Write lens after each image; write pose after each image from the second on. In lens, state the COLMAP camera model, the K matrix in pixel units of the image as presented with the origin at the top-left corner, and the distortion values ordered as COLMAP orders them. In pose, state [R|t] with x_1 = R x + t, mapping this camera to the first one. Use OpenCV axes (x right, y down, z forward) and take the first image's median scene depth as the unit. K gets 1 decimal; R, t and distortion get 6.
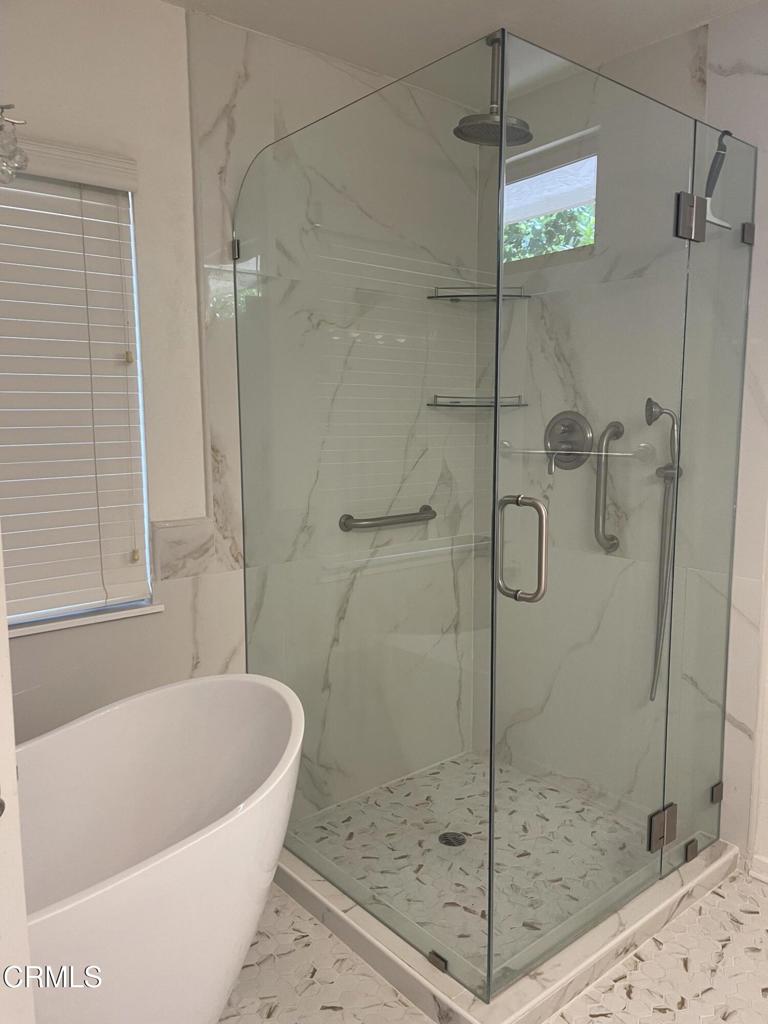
lens RADIAL K [[776.0, 0, 385.6], [0, 776.0, 516.0], [0, 0, 1]] dist [0.056515, -0.073959]
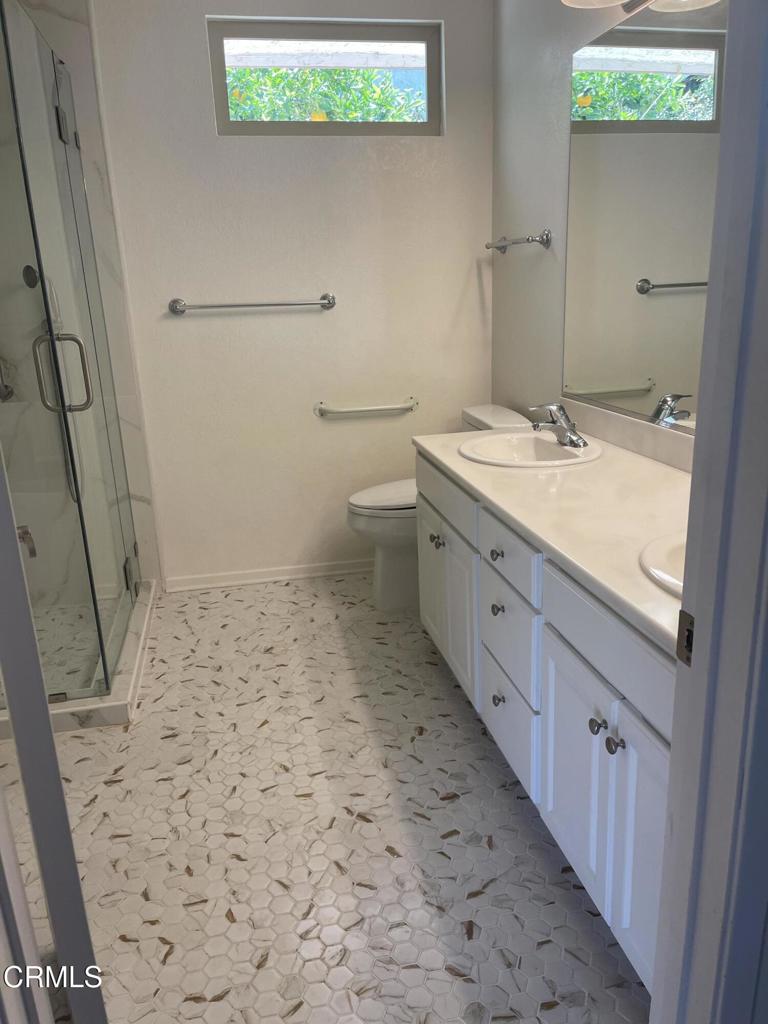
lens RADIAL K [[776.0, 0, 383.9], [0, 776.0, 509.8], [0, 0, 1]] dist [0.056515, -0.073959]
pose [[0.483630, -0.255605, 0.837119, -0.696691], [0.146039, 0.966568, 0.210760, 0.060154], [-0.863003, 0.020322, 0.504789, -0.156211]]
